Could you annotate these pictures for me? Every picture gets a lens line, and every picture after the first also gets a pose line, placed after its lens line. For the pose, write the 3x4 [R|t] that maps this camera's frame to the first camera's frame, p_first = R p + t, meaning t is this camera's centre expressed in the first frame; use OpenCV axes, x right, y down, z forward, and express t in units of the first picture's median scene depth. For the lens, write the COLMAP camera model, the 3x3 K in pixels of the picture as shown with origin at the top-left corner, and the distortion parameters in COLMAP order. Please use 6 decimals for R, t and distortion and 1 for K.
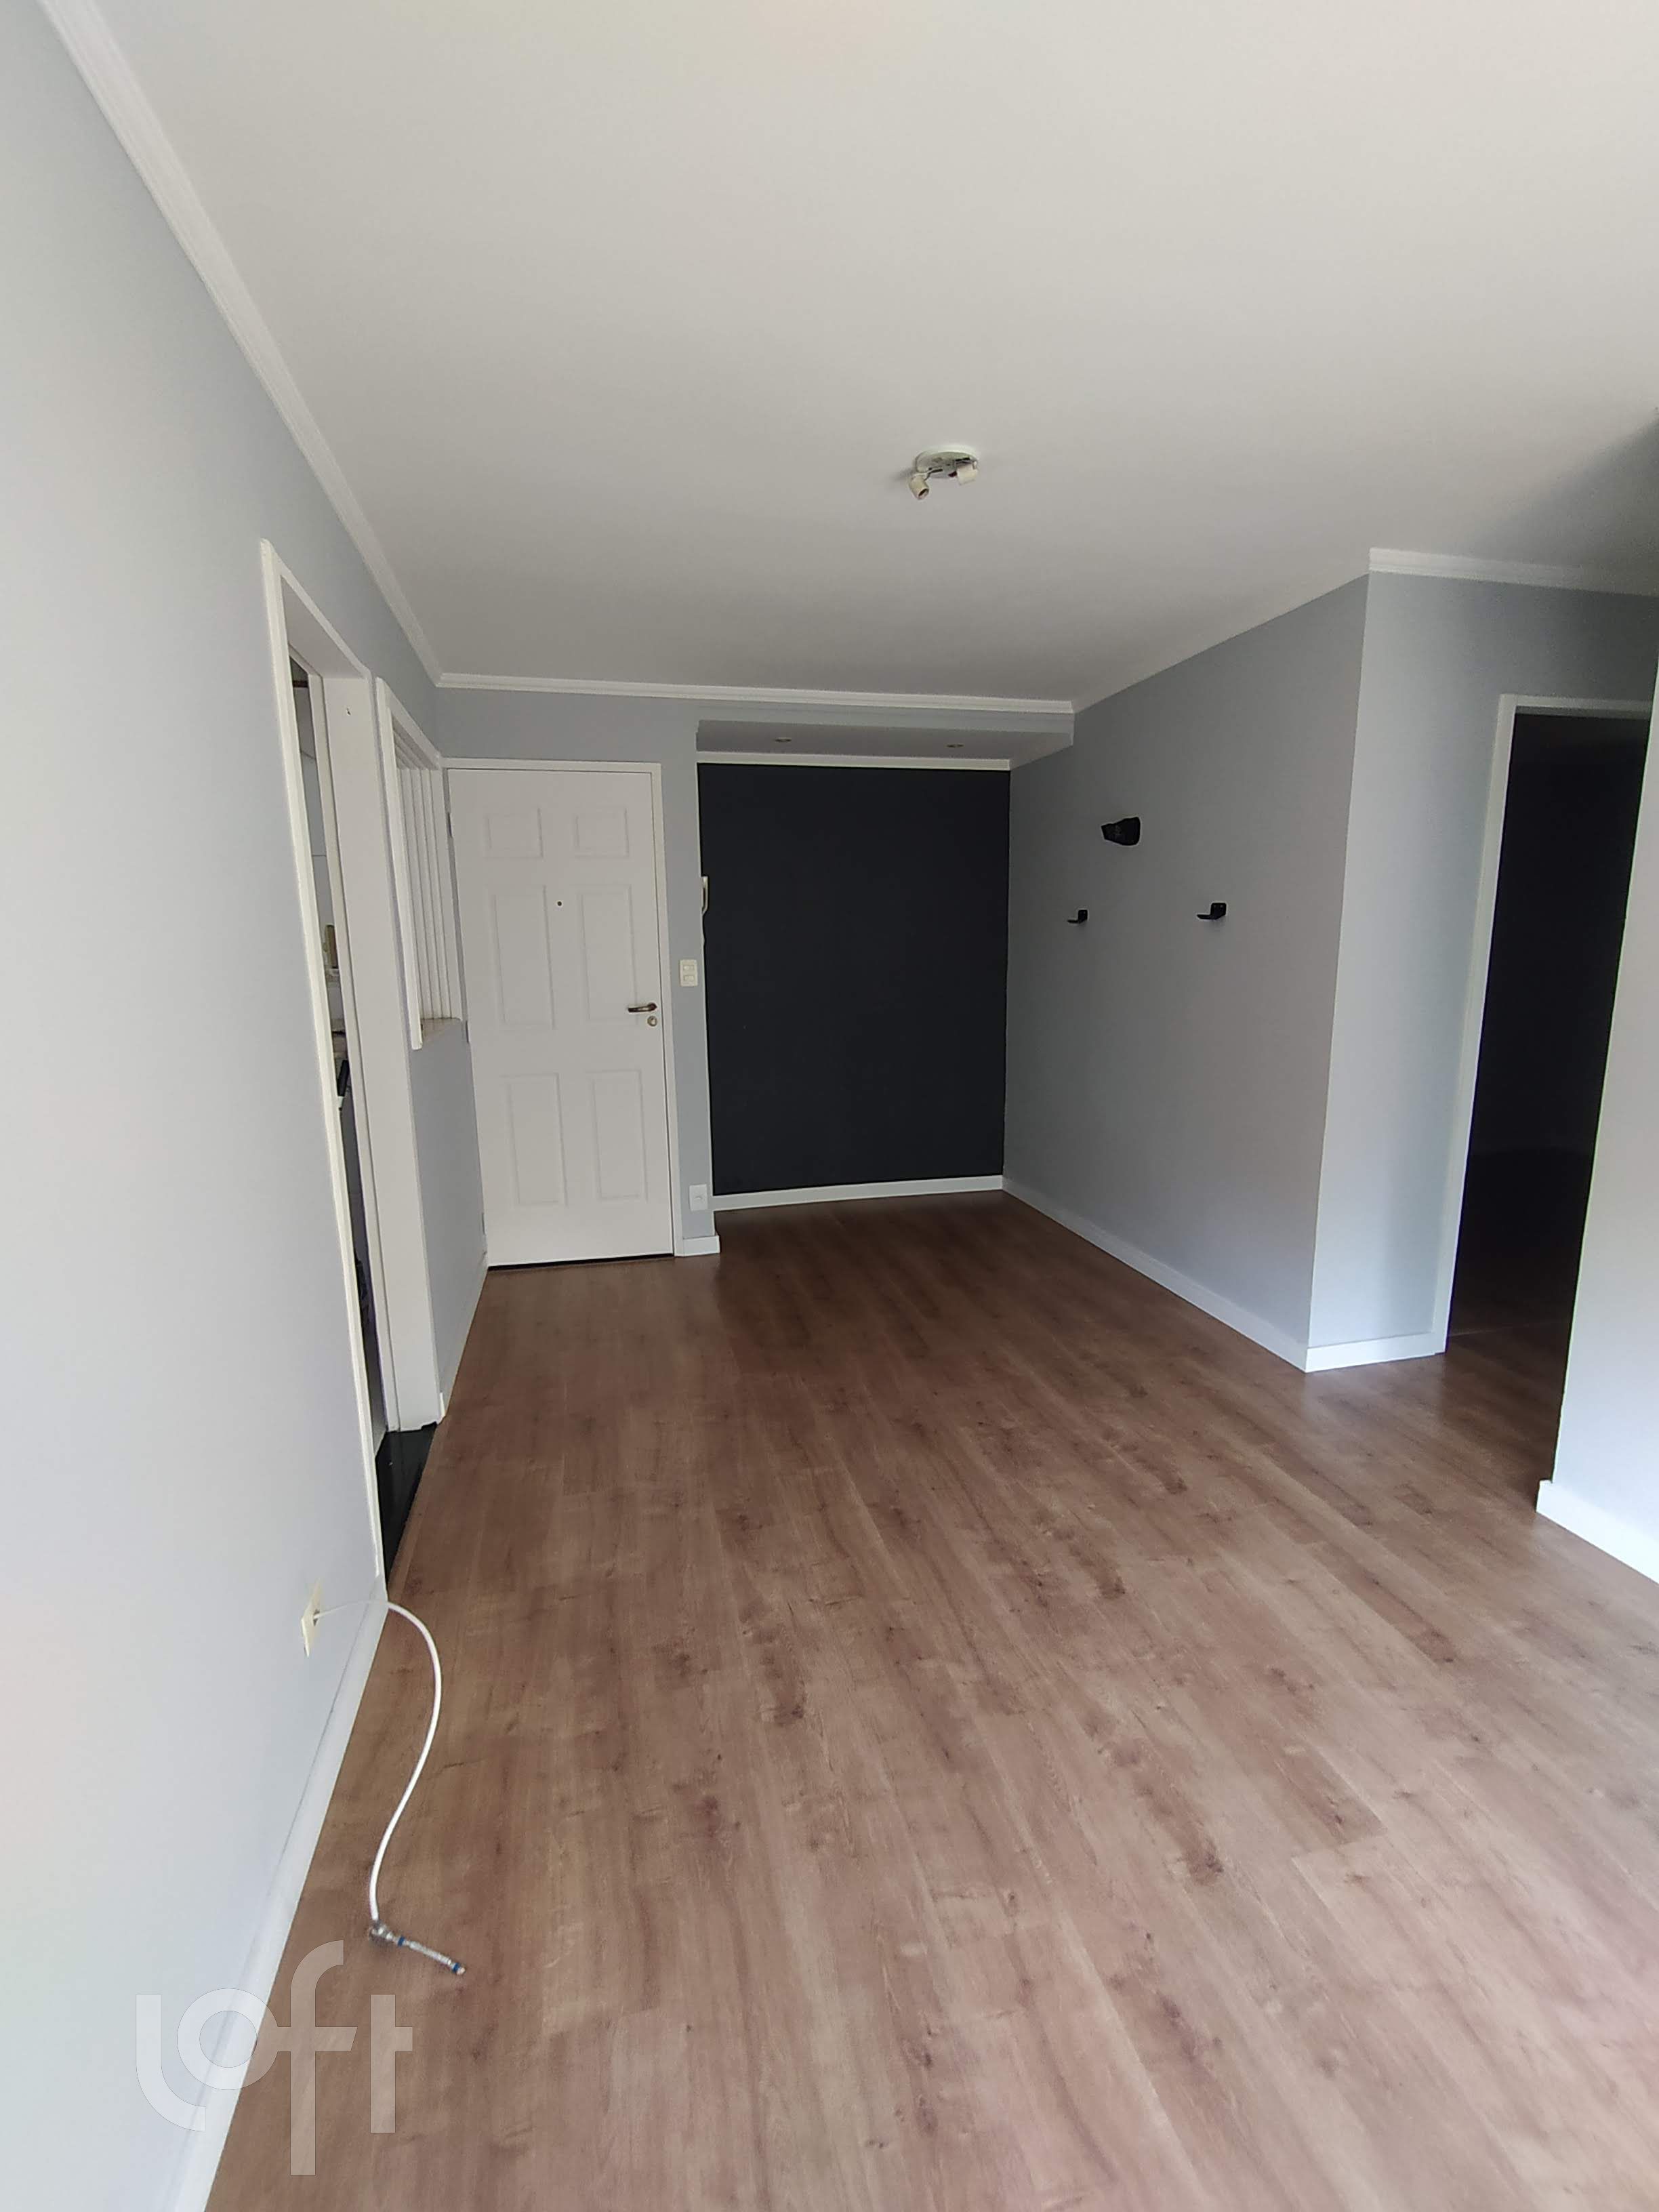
lens RADIAL K [[998.4, 0, 834.2], [0, 998.4, 1117.5], [0, 0, 1]] dist [-0.005518, 0.002862]
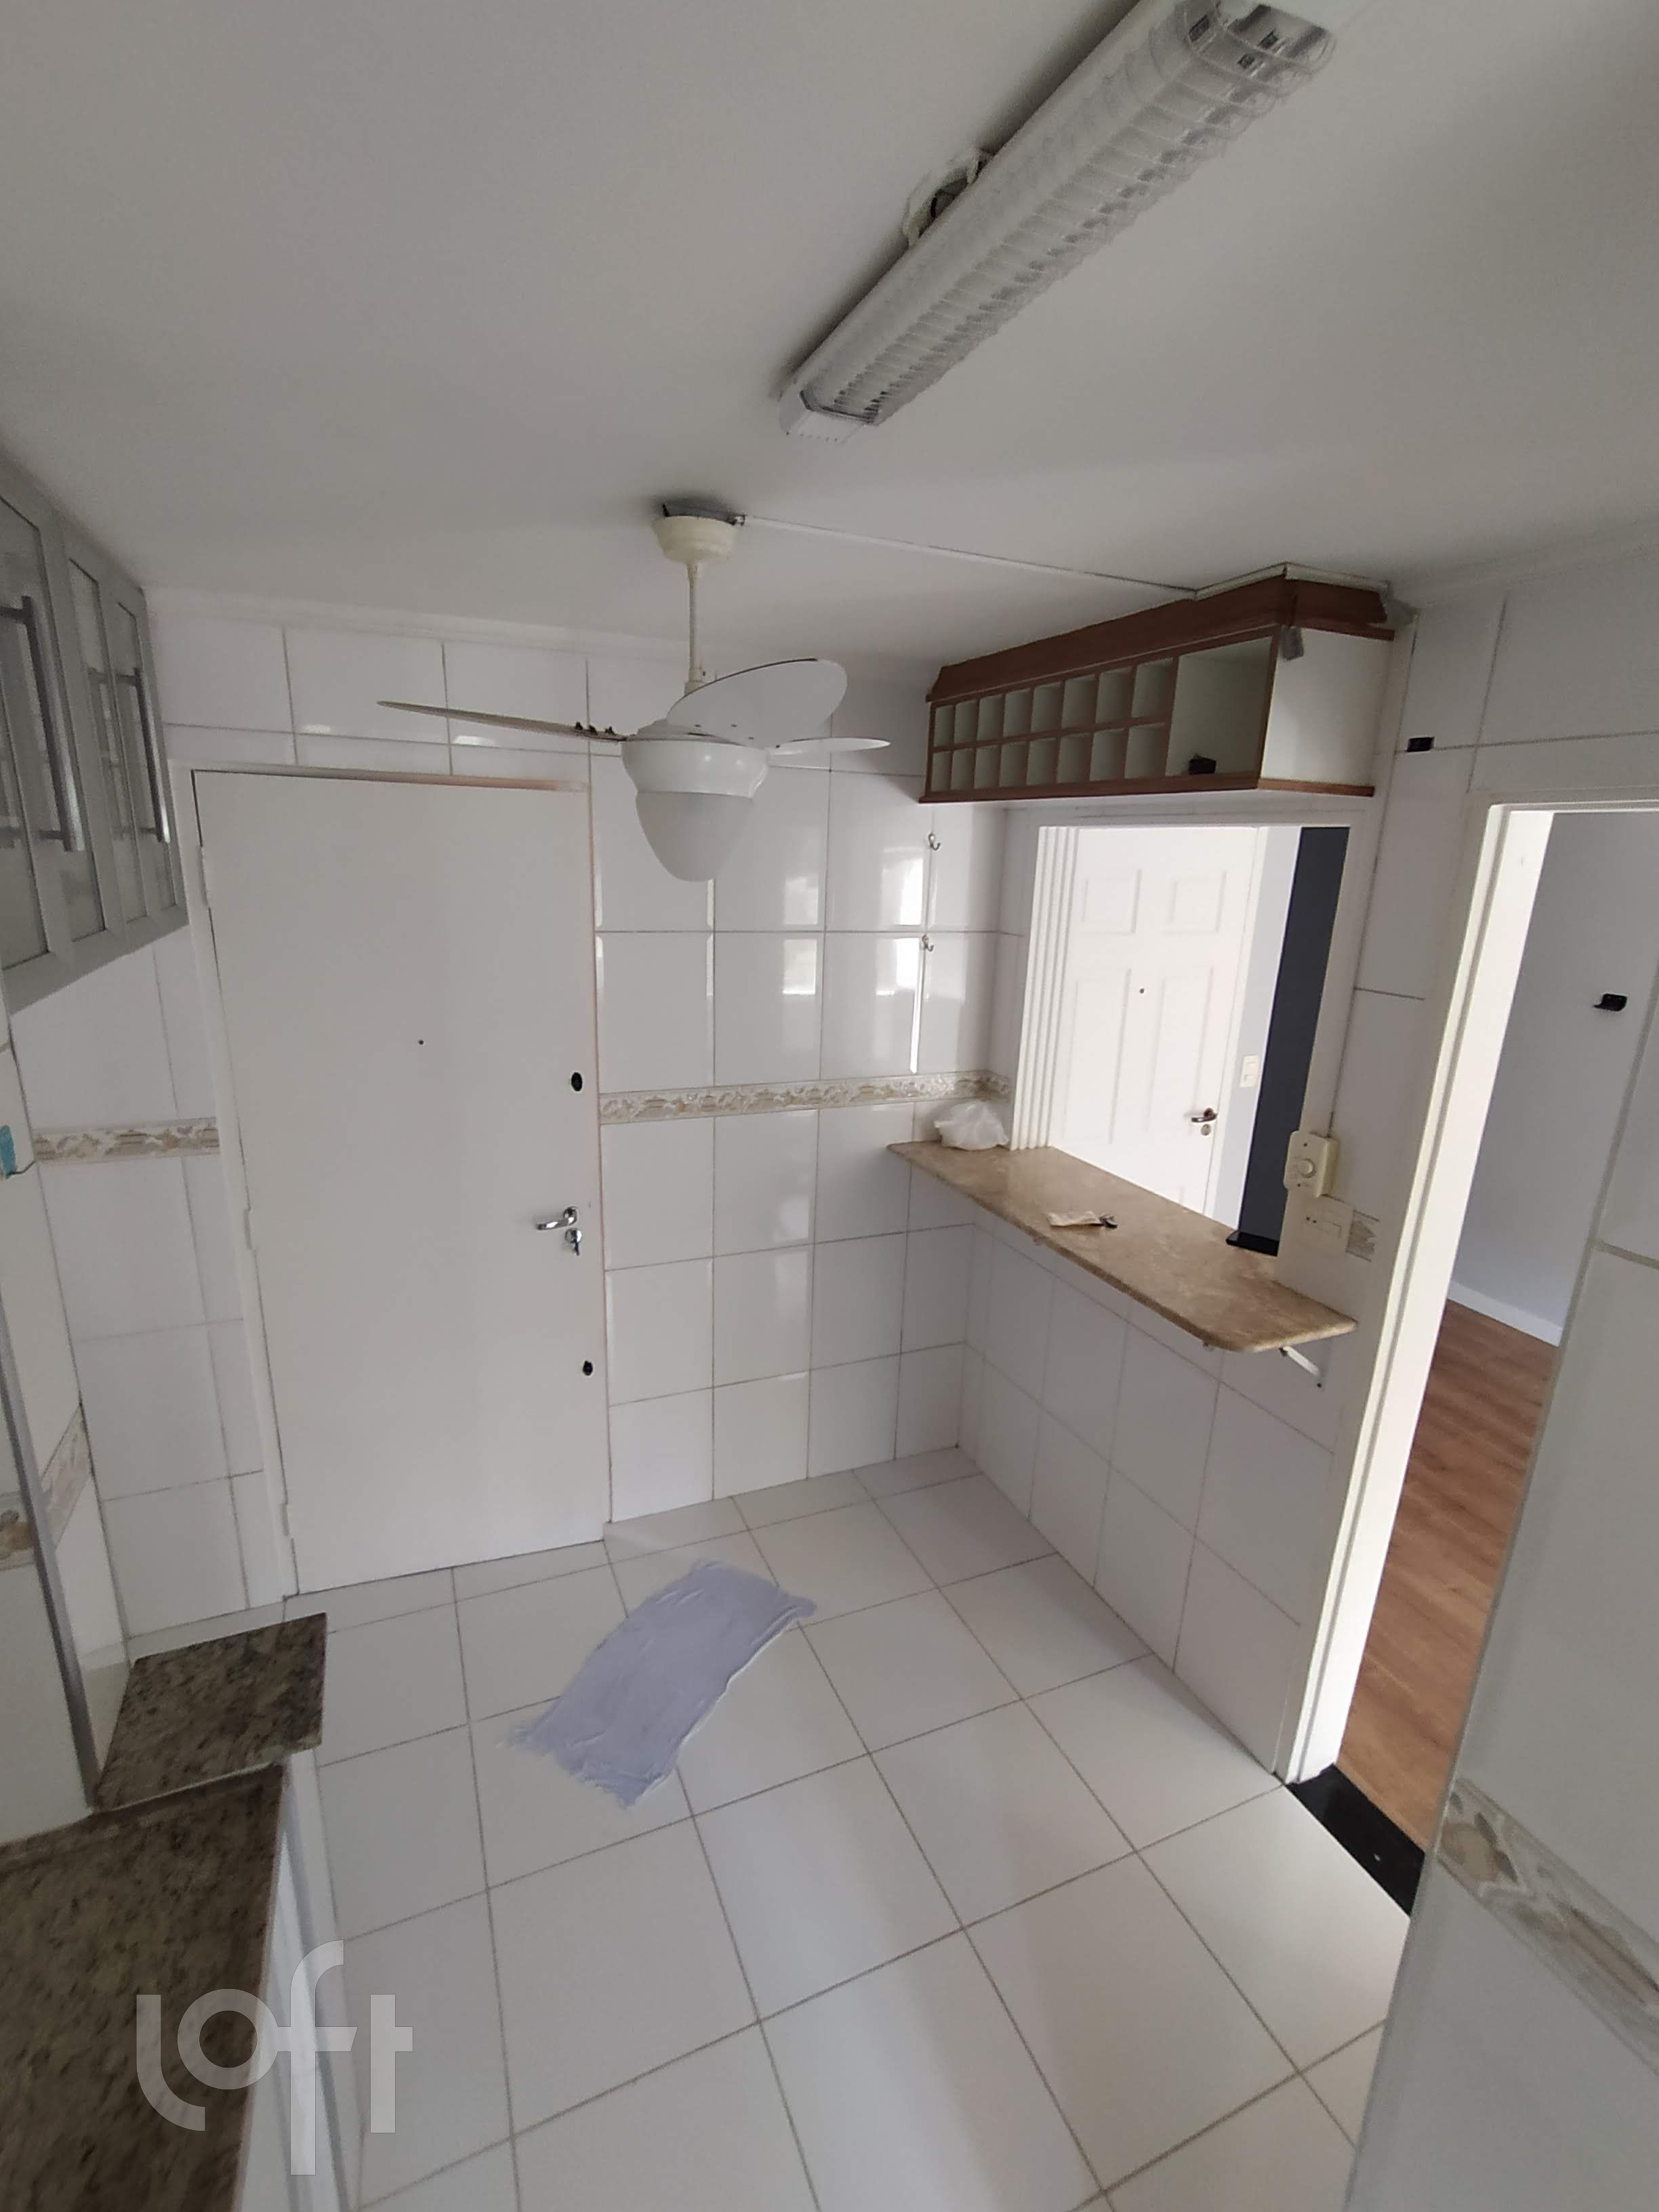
lens RADIAL K [[998.4, 0, 818.0], [0, 998.4, 1123.7], [0, 0, 1]] dist [-0.005518, 0.002862]
pose [[0.985295, 0.007788, 0.170687, -0.995731], [-0.025694, 0.994355, 0.102951, -0.279247], [-0.168921, -0.105822, 0.979932, 0.393269]]
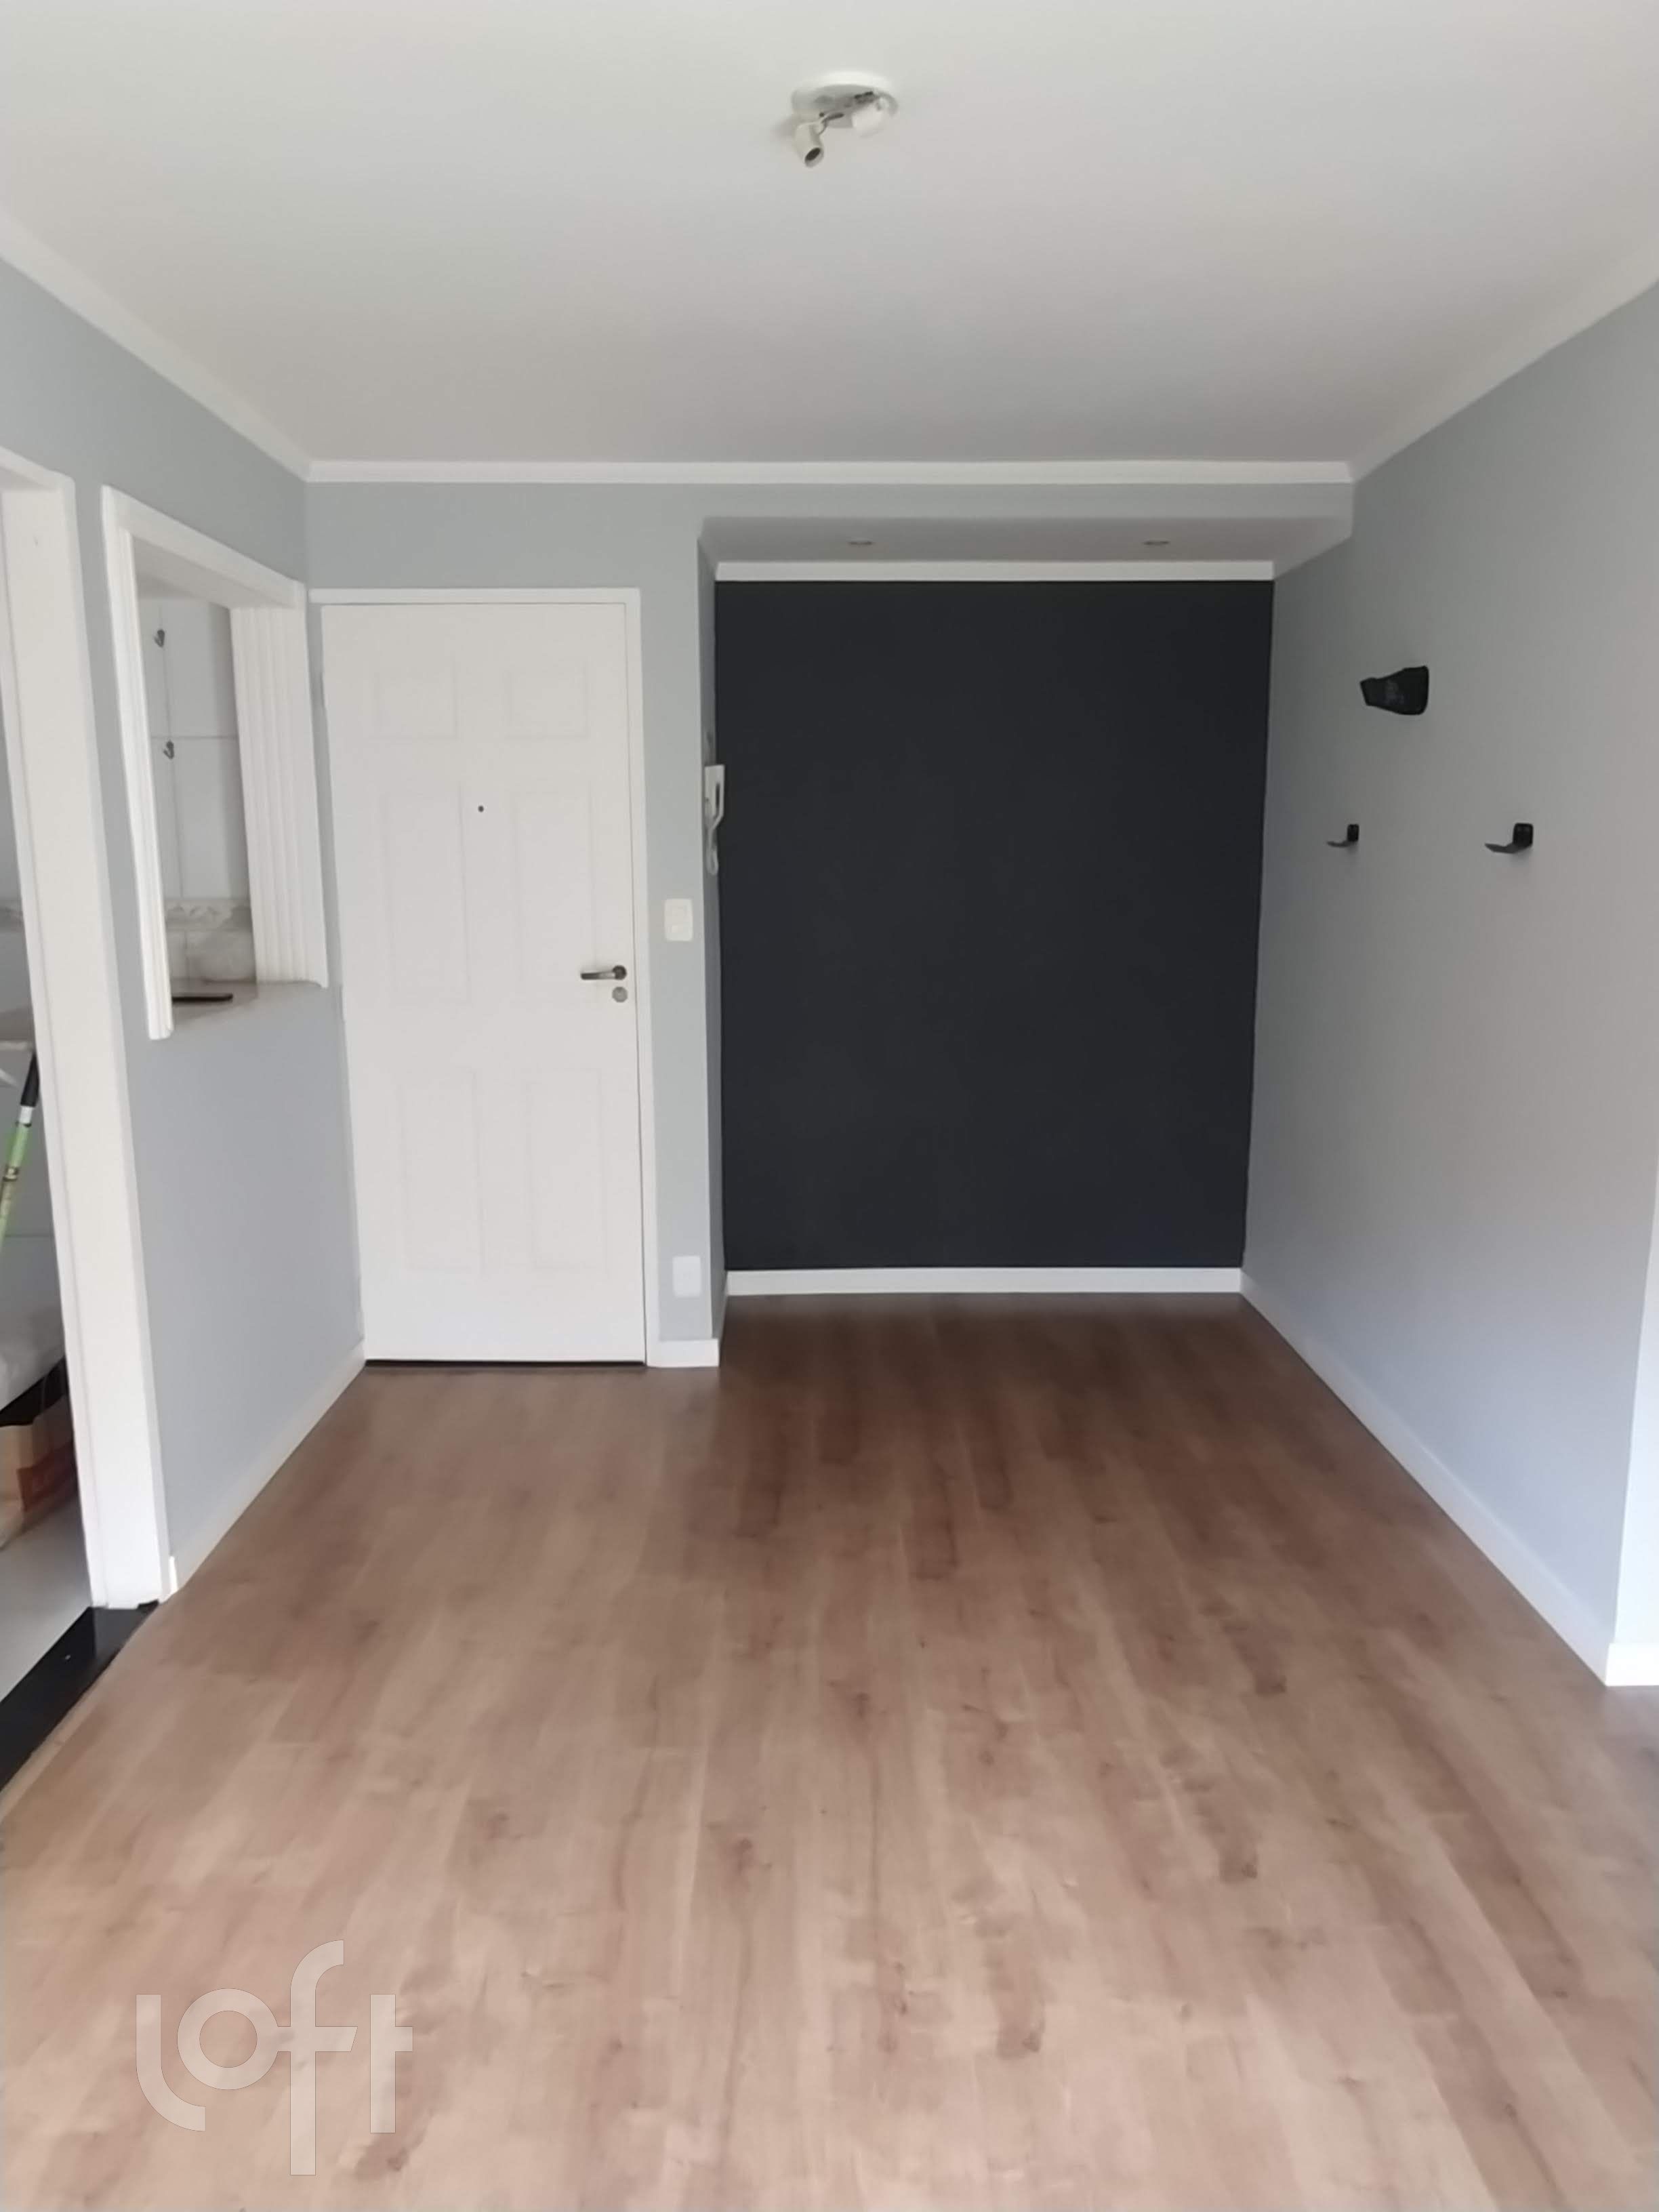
lens RADIAL K [[1601.8, 0, 838.7], [0, 1601.8, 1124.8], [0, 0, 1]] dist [-0.008345, 0.005022]
pose [[0.975568, 0.049615, -0.214024, 0.273926], [-0.049005, 0.998765, 0.008156, -0.045494], [0.214164, 0.002531, 0.976794, 0.057885]]
